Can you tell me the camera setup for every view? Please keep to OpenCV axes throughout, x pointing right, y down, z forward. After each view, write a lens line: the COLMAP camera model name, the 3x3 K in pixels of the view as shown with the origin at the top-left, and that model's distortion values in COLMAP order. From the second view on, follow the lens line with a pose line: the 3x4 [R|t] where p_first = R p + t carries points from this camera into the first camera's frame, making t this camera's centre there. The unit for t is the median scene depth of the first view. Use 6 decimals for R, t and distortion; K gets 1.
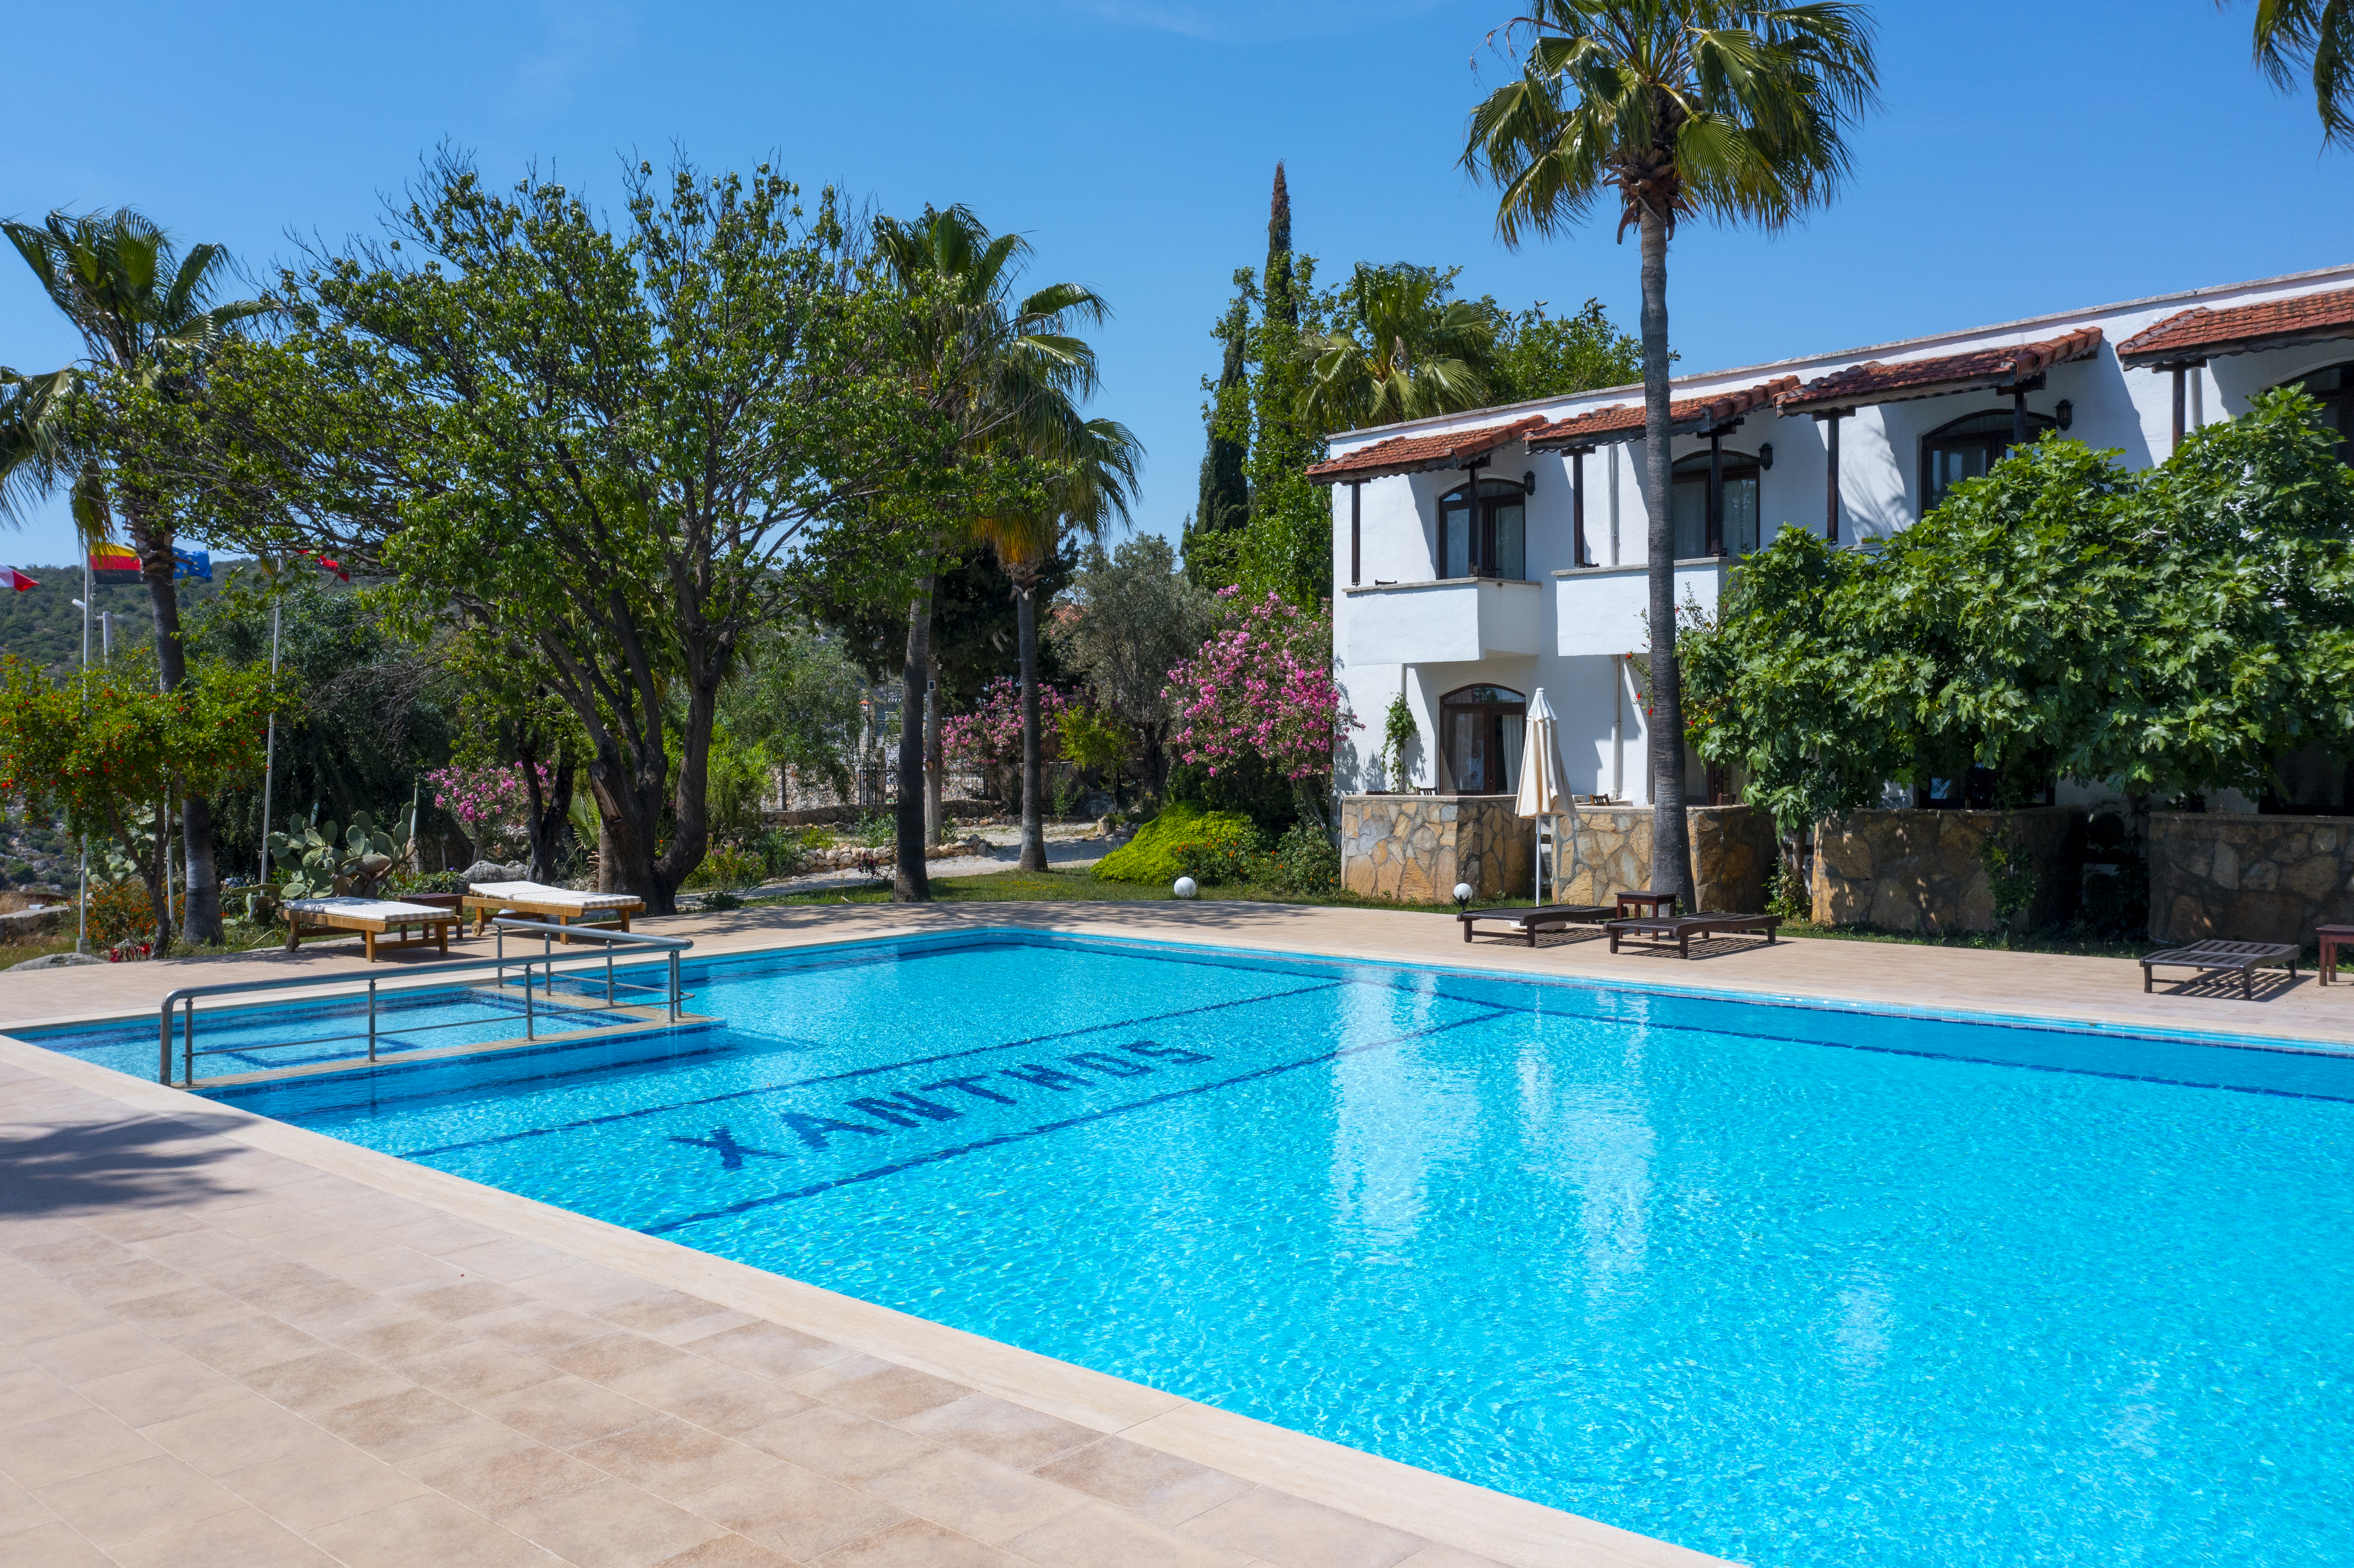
lens RADIAL K [[1847.1, 0, 1177.0], [0, 1847.1, 784.0], [0, 0, 1]] dist [-0.013991, 0.001411]
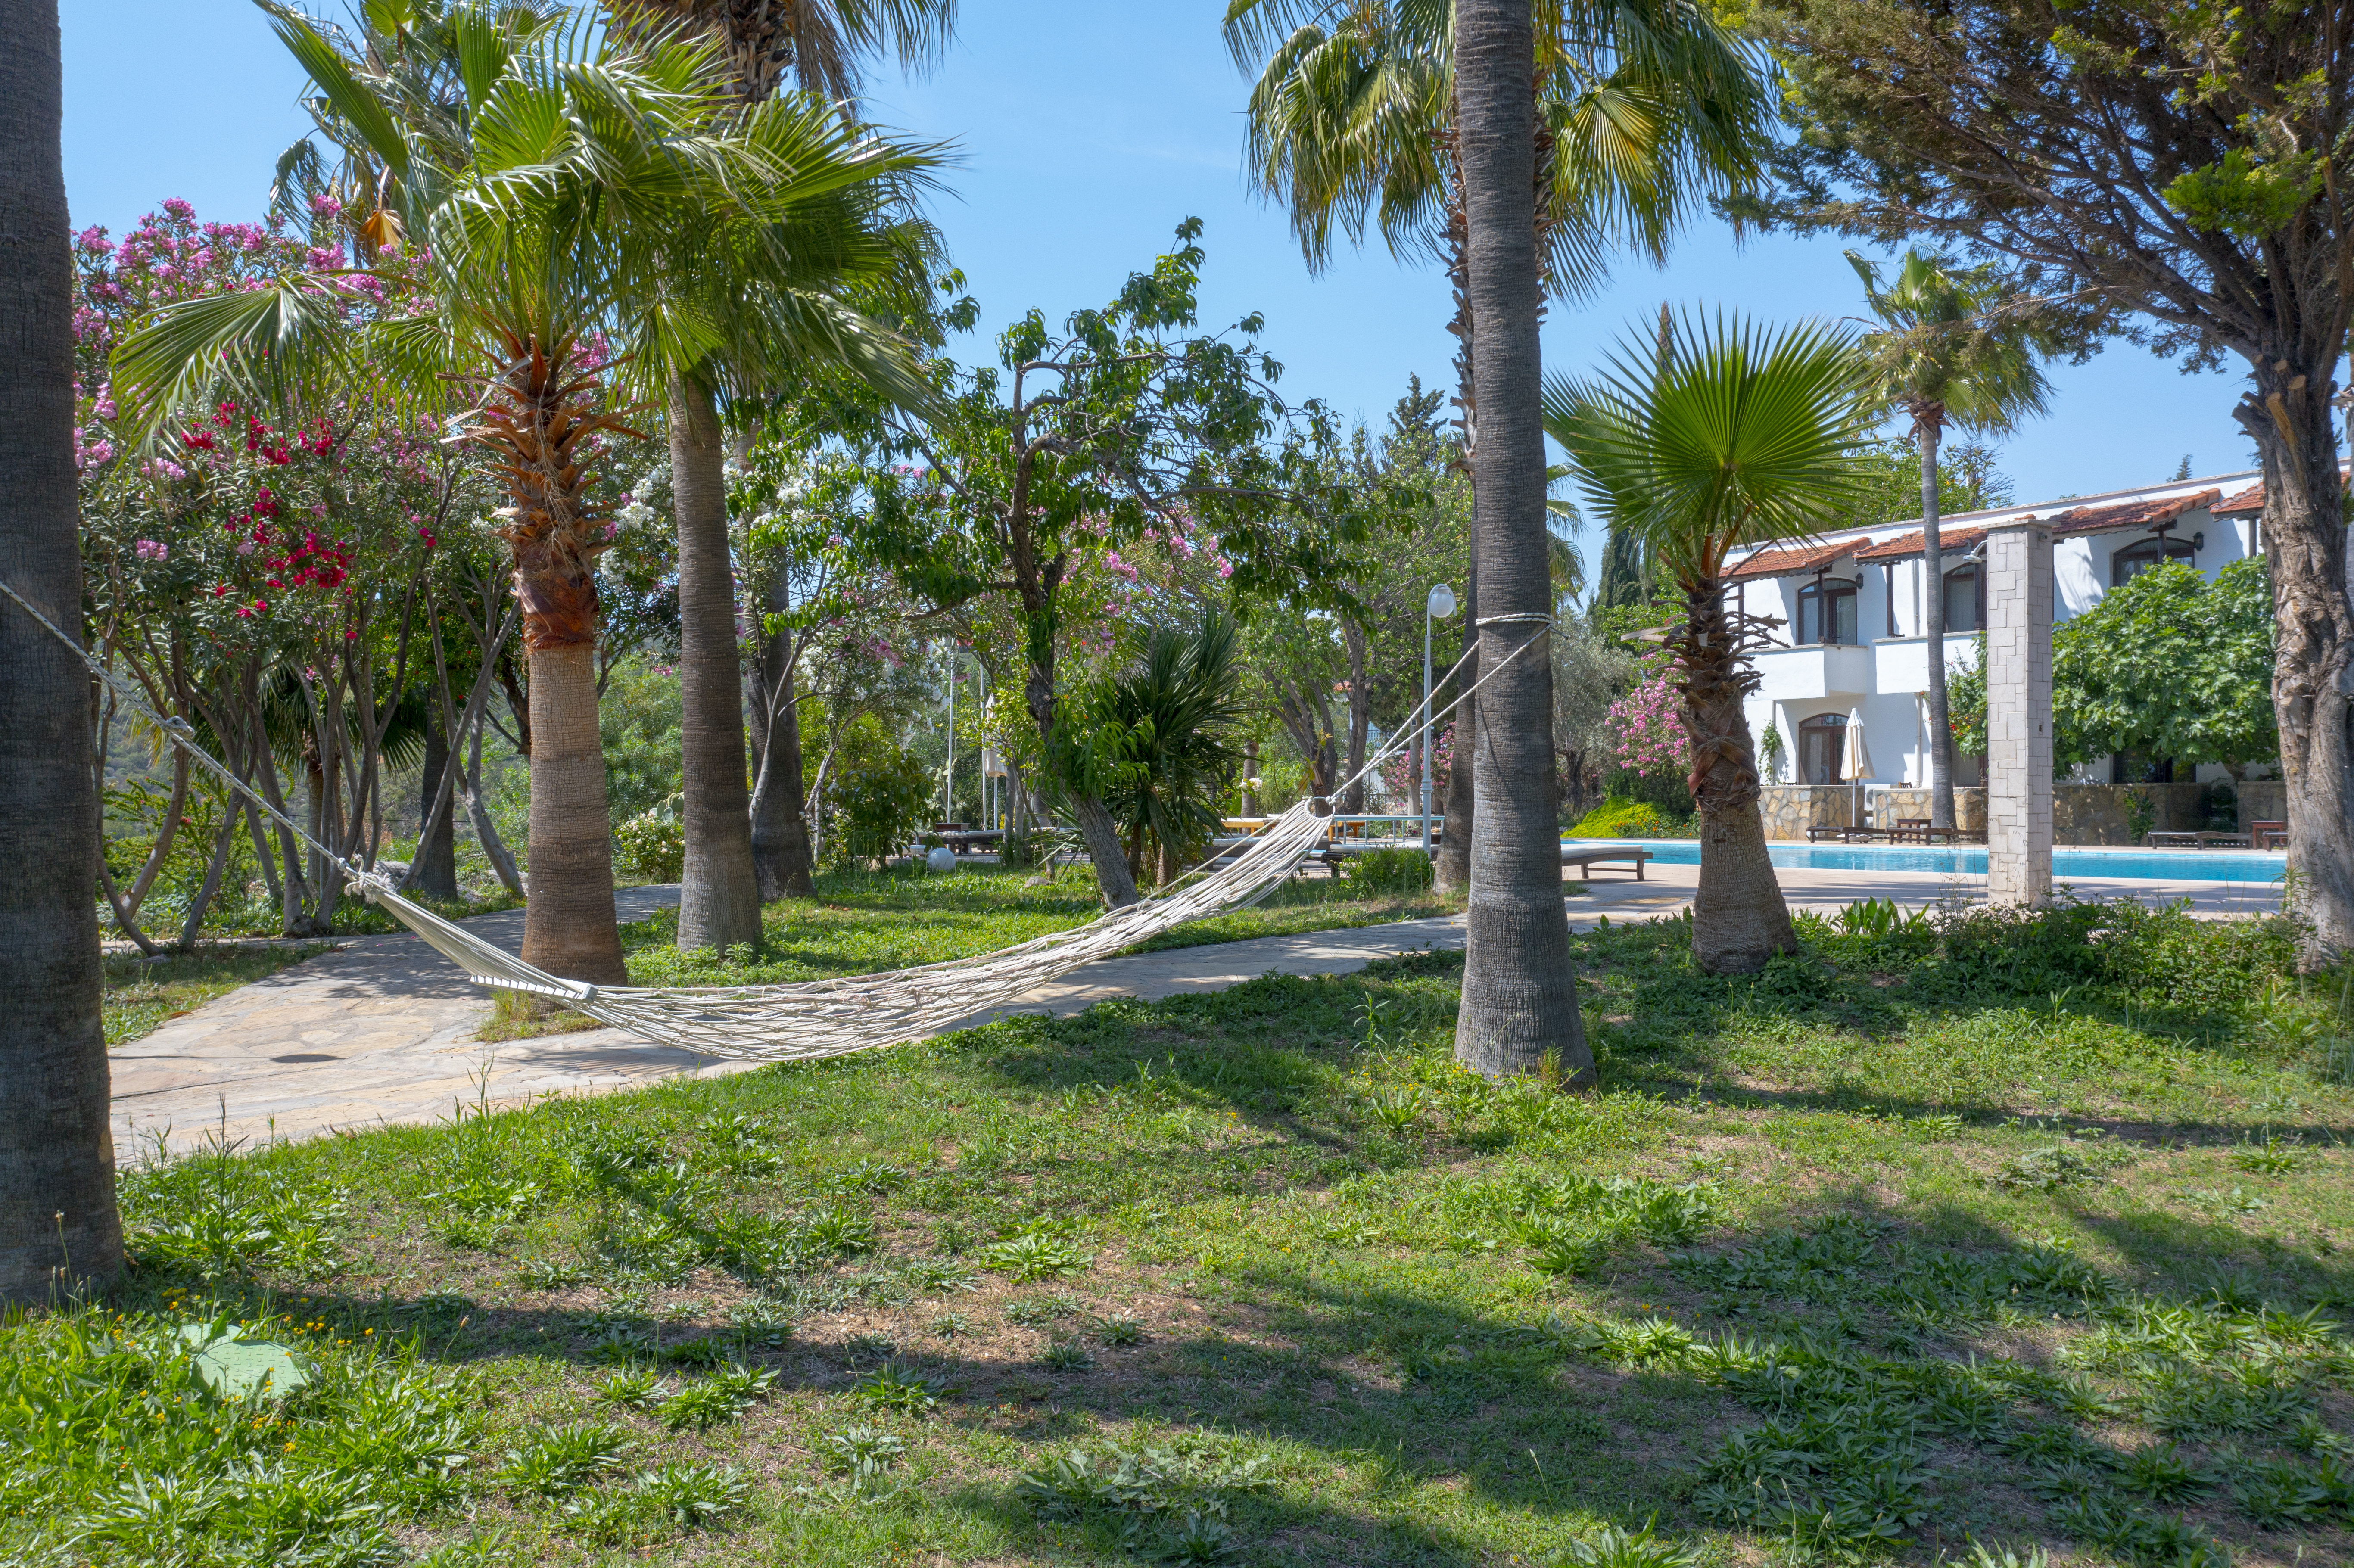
lens RADIAL K [[1847.1, 0, 1177.0], [0, 1847.1, 784.0], [0, 0, 1]] dist [-0.013991, 0.001411]
pose [[0.982614, 0.000580, -0.185660, -0.098517], [-0.006029, 0.999567, -0.028788, 0.063534], [0.185563, 0.029407, 0.982192, -0.731833]]
